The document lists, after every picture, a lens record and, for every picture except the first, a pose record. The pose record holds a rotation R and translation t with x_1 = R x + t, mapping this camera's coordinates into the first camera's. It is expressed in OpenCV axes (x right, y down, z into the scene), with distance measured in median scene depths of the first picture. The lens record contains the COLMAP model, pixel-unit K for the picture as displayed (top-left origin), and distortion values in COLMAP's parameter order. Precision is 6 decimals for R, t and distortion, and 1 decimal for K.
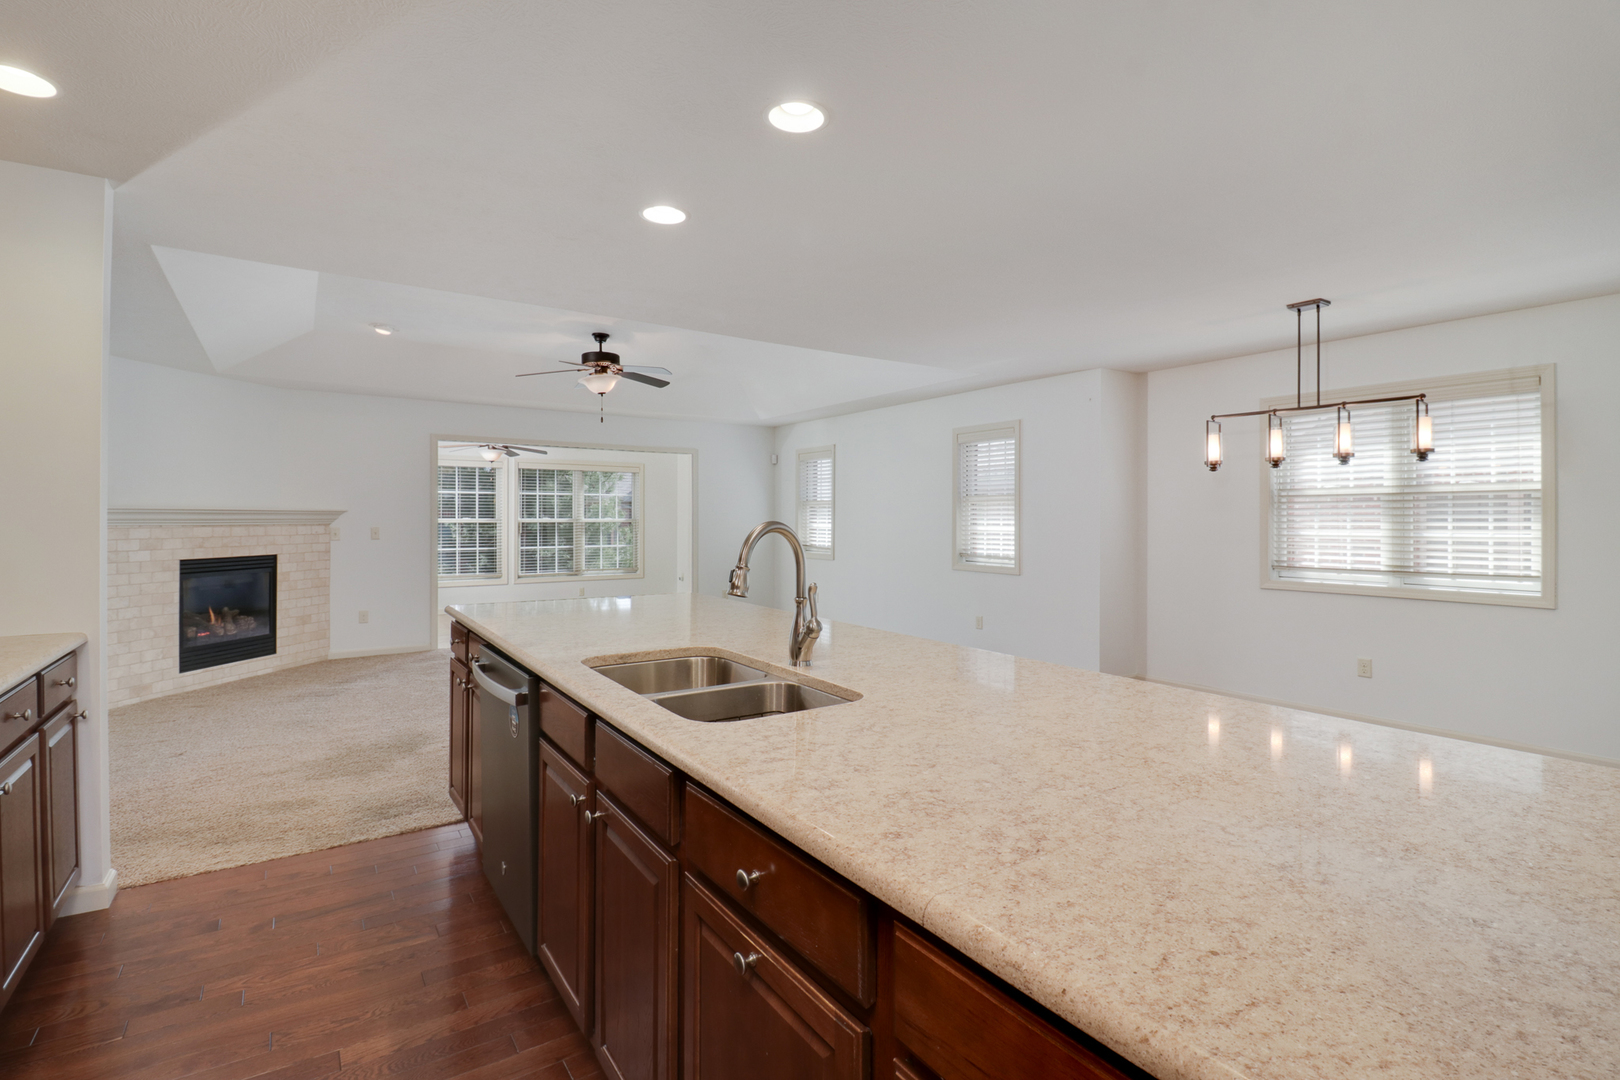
lens RADIAL K [[764.7, 0, 820.9], [0, 764.7, 525.5], [0, 0, 1]] dist [-0.004533, -0.007222]
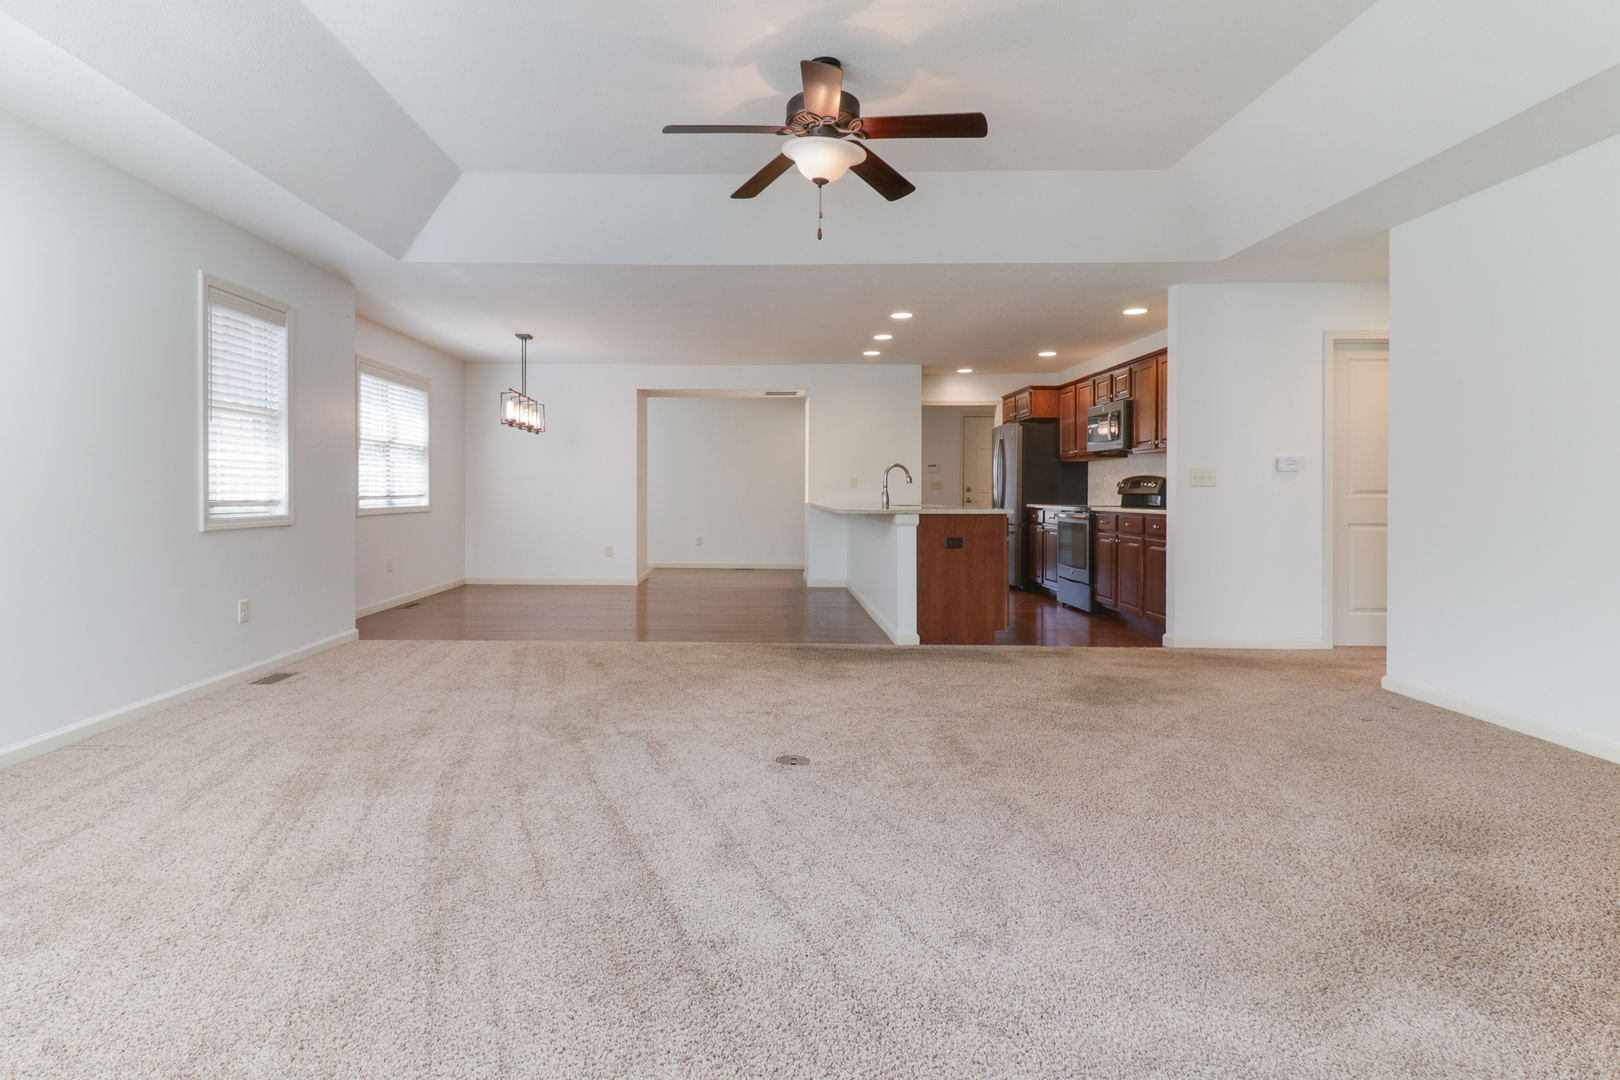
lens RADIAL K [[844.5, 0, 737.8], [0, 844.5, 497.7], [0, 0, 1]] dist [0.011863, -0.001741]
pose [[-0.805847, -0.010514, 0.592030, -0.572287], [0.000004, 0.999842, 0.017763, 0.027060], [-0.592124, 0.014317, -0.805720, 1.485474]]
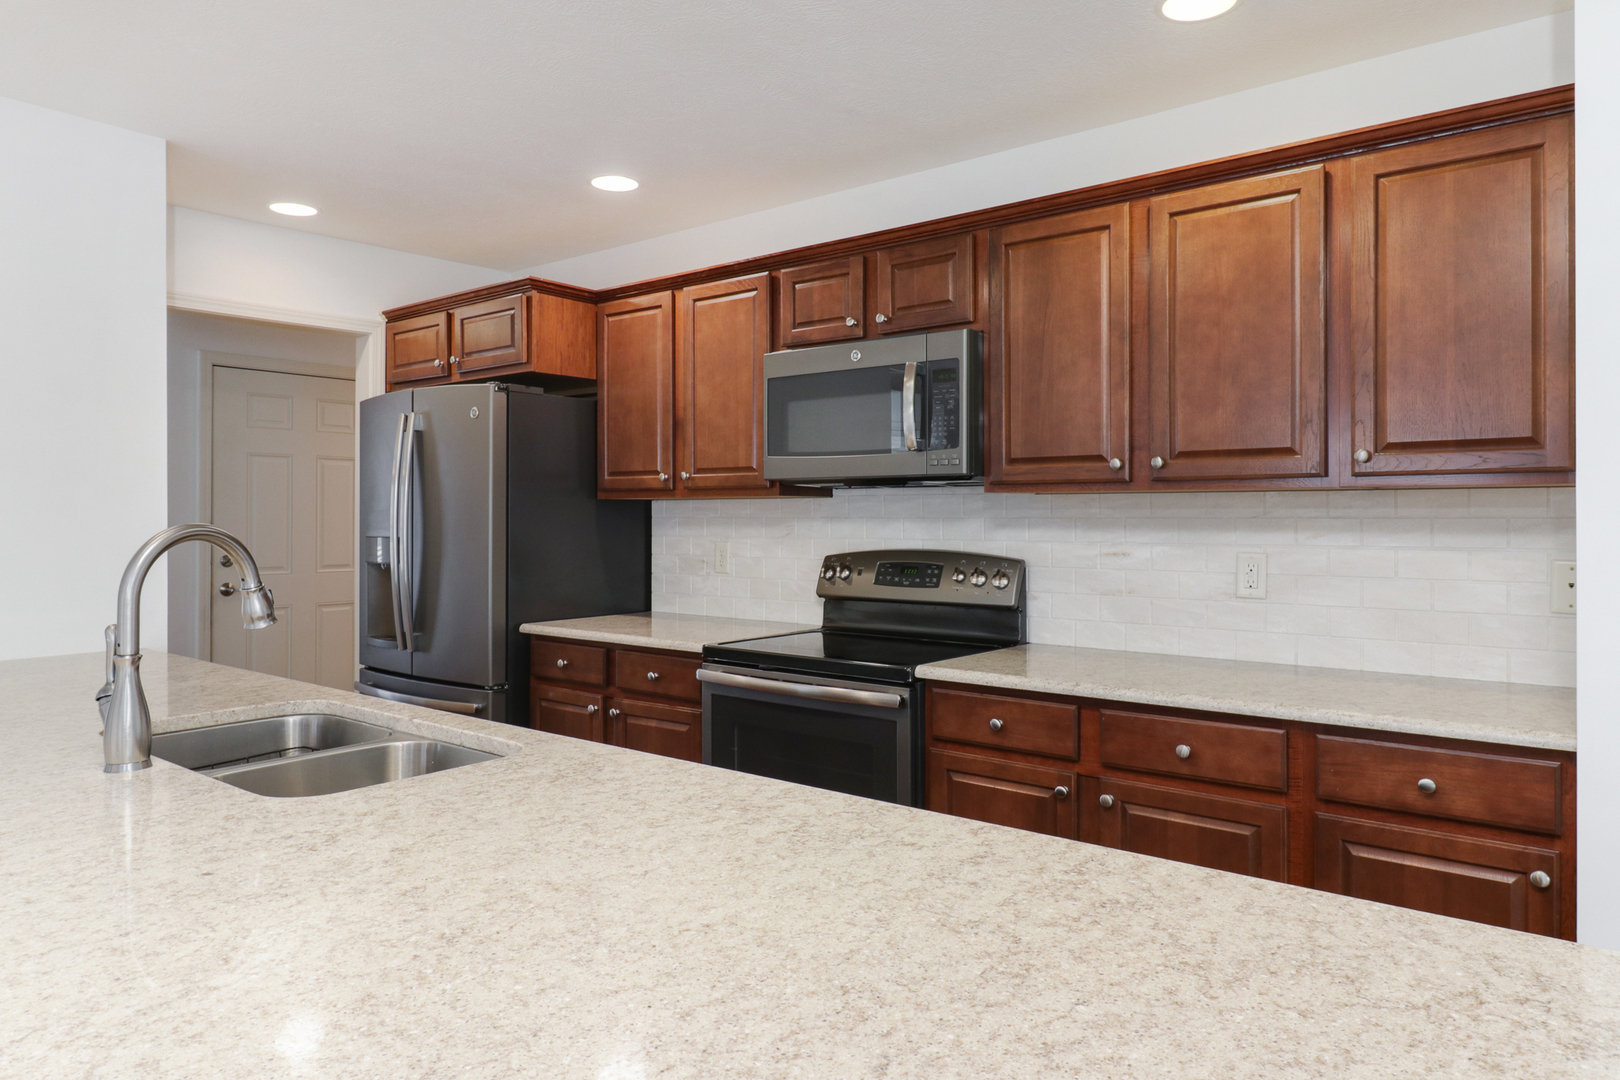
lens RADIAL K [[1078.7, 0, 828.0], [0, 1078.7, 505.1], [0, 0, 1]] dist [-0.007472, 0.000850]
pose [[-0.959604, -0.003788, -0.281330, -0.105010], [-0.003794, 0.999993, -0.000523, -0.006778], [0.281330, 0.000566, -0.959611, 0.667909]]
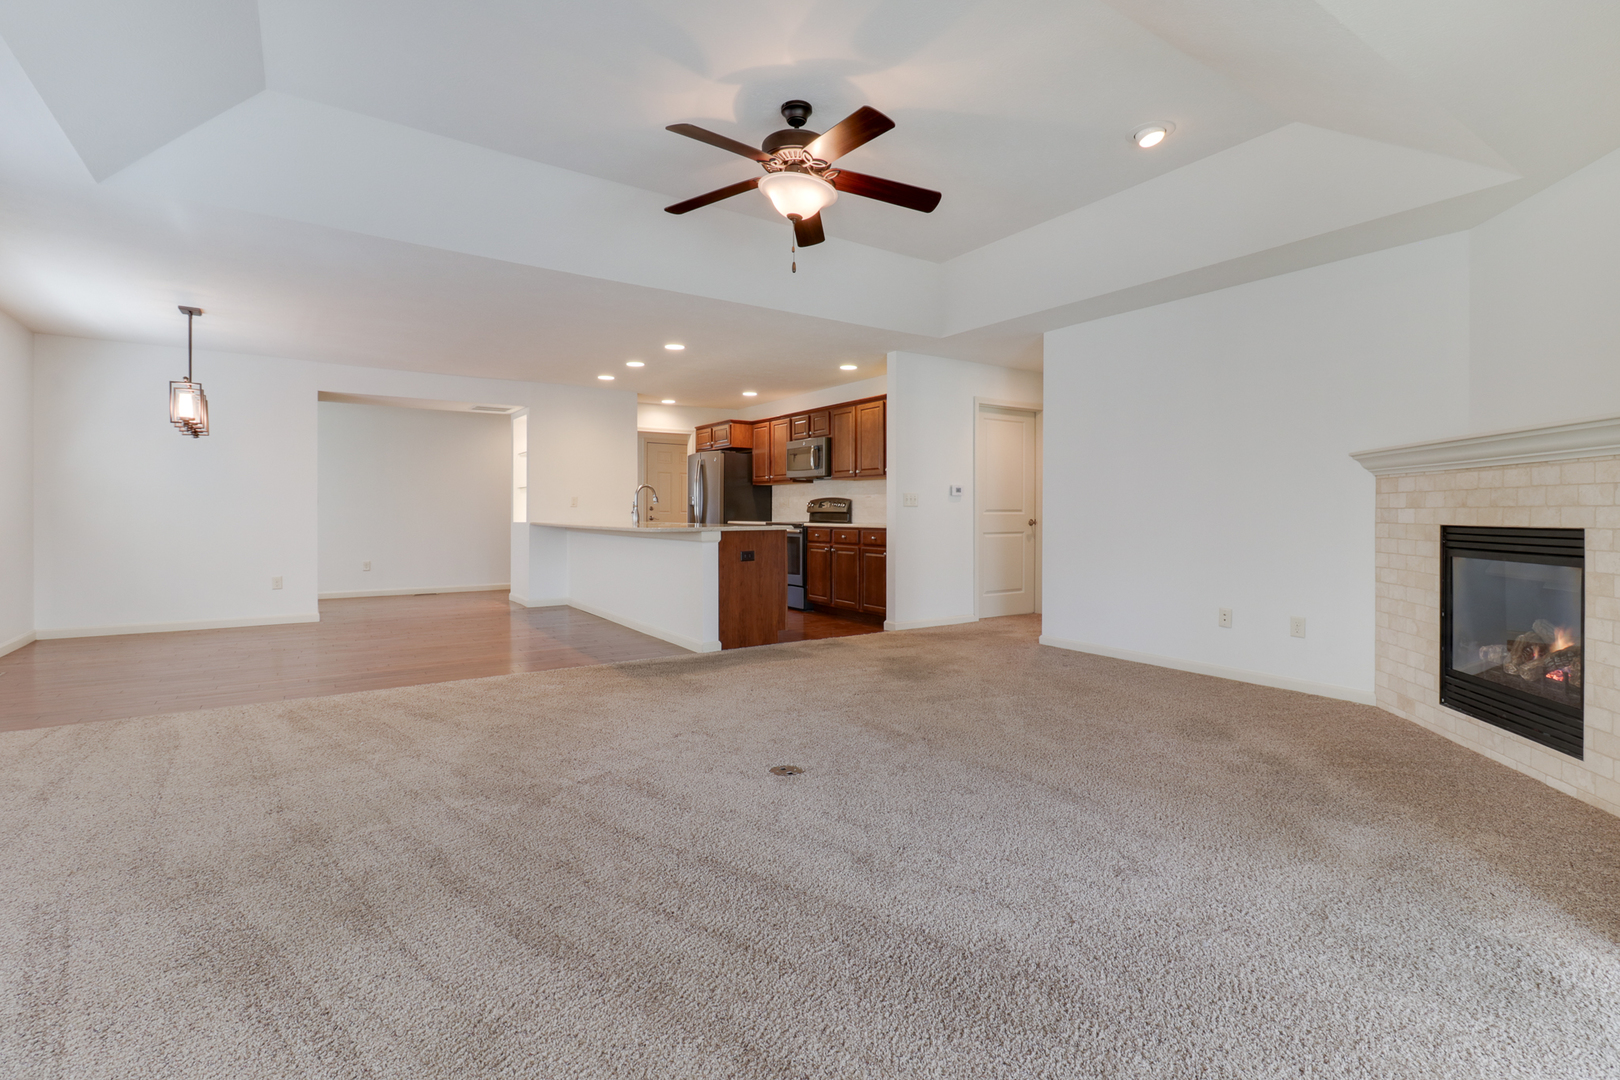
lens RADIAL K [[755.9, 0, 823.0], [0, 755.9, 517.0], [0, 0, 1]] dist [0.004723, -0.000280]
pose [[-0.999963, -0.004493, 0.007272, -0.311731], [-0.004359, 0.999822, 0.018359, 0.027104], [-0.007353, 0.018326, -0.999805, 1.529783]]
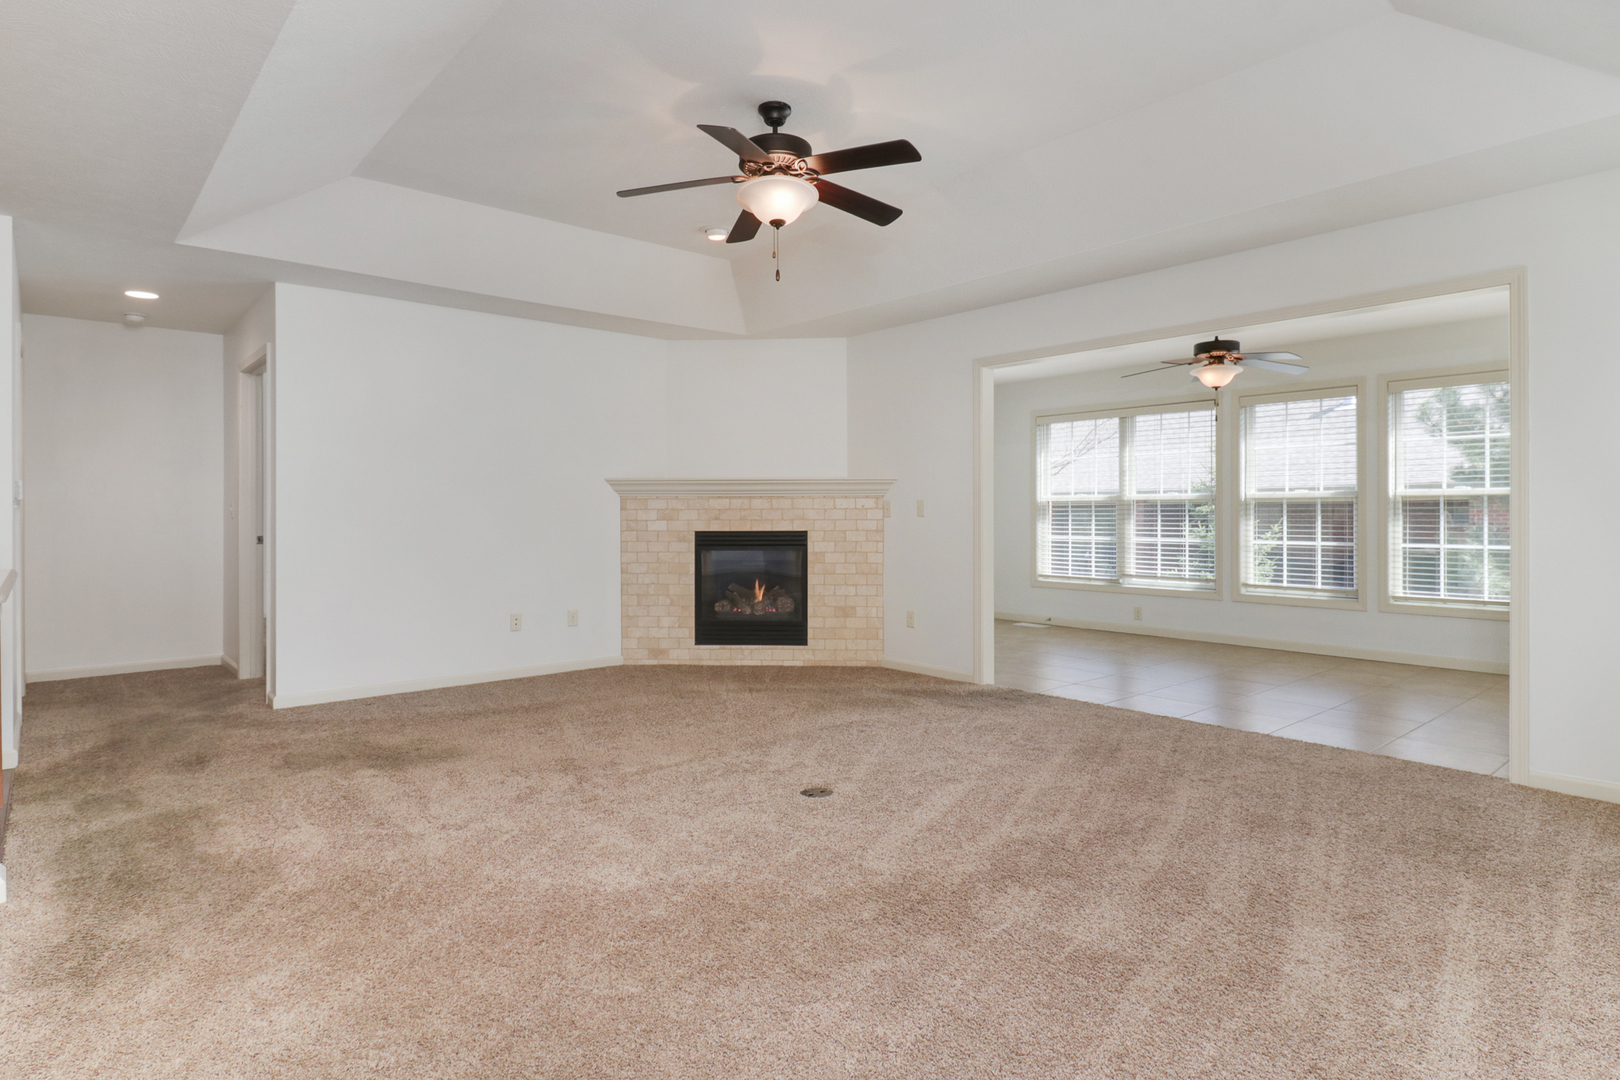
lens RADIAL K [[884.1, 0, 820.1], [0, 884.1, 536.7], [0, 0, 1]] dist [0.003439, -0.004157]
pose [[0.111173, 0.022188, -0.993553, 0.304479], [-0.007755, 0.999740, 0.021458, 0.024527], [0.993771, 0.005320, 0.111316, 0.966489]]
